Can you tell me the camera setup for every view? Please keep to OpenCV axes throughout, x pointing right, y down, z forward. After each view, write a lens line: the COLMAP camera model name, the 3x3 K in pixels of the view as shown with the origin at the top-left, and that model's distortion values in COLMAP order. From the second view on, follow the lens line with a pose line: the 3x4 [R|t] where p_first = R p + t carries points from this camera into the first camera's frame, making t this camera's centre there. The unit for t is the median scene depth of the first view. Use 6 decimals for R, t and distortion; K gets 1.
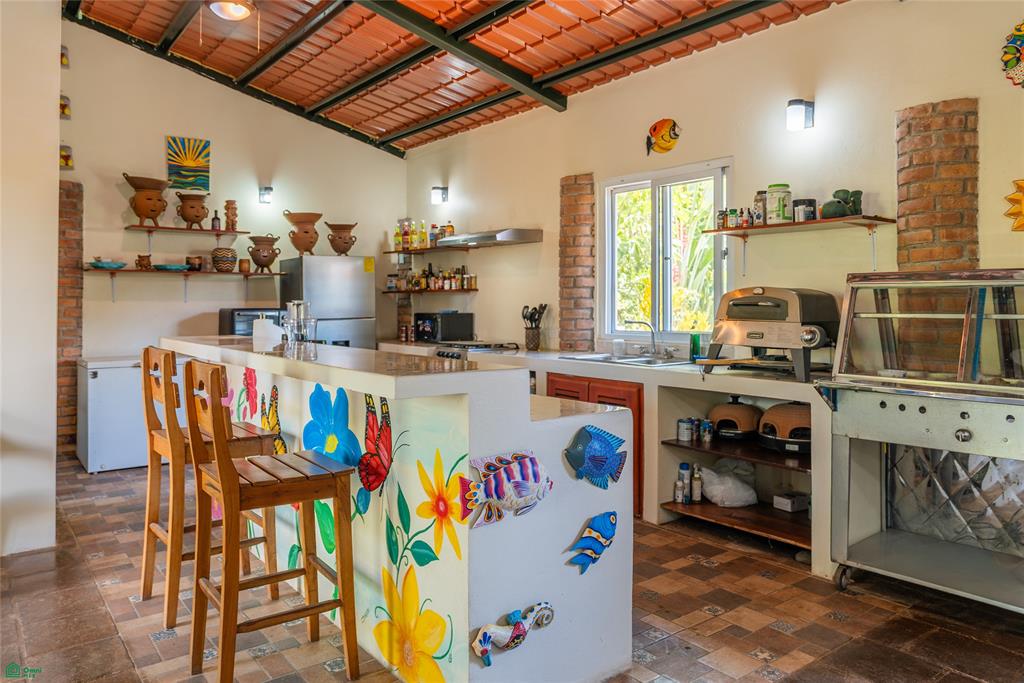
lens RADIAL K [[719.0, 0, 511.9], [0, 719.0, 289.4], [0, 0, 1]] dist [-0.041622, 0.029149]
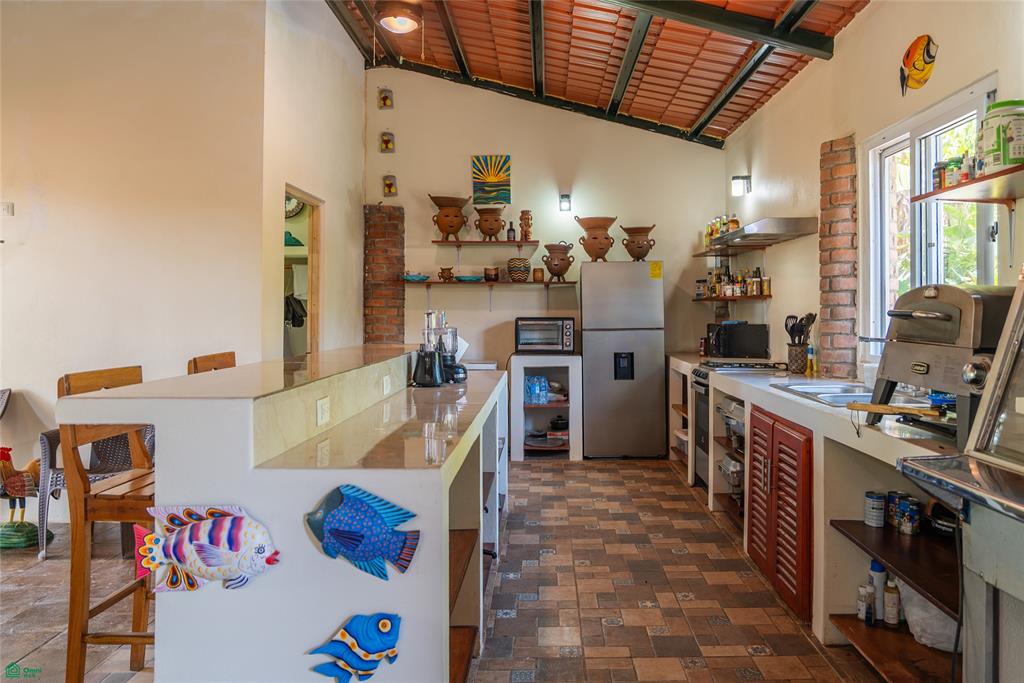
lens RADIAL K [[719.0, 0, 580.7], [0, 719.0, 300.5], [0, 0, 1]] dist [-0.041622, 0.029149]
pose [[0.805864, -0.008569, -0.592039, 0.336946], [0.010779, 0.999942, 0.000199, 0.004154], [0.592003, -0.006542, 0.805909, 0.267771]]
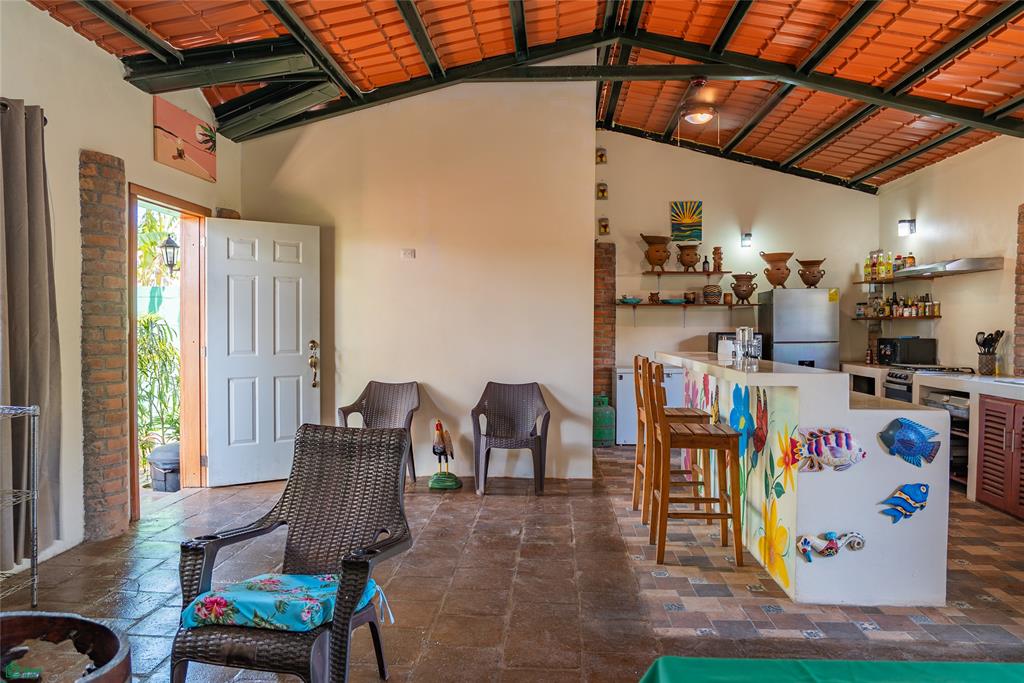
lens RADIAL K [[719.0, 0, 515.8], [0, 719.0, 343.8], [0, 0, 1]] dist [-0.041622, 0.029149]
pose [[0.757256, 0.018648, -0.652852, 0.205663], [0.008124, 0.999246, 0.037966, -0.005274], [0.653067, -0.034054, 0.756534, -0.244953]]
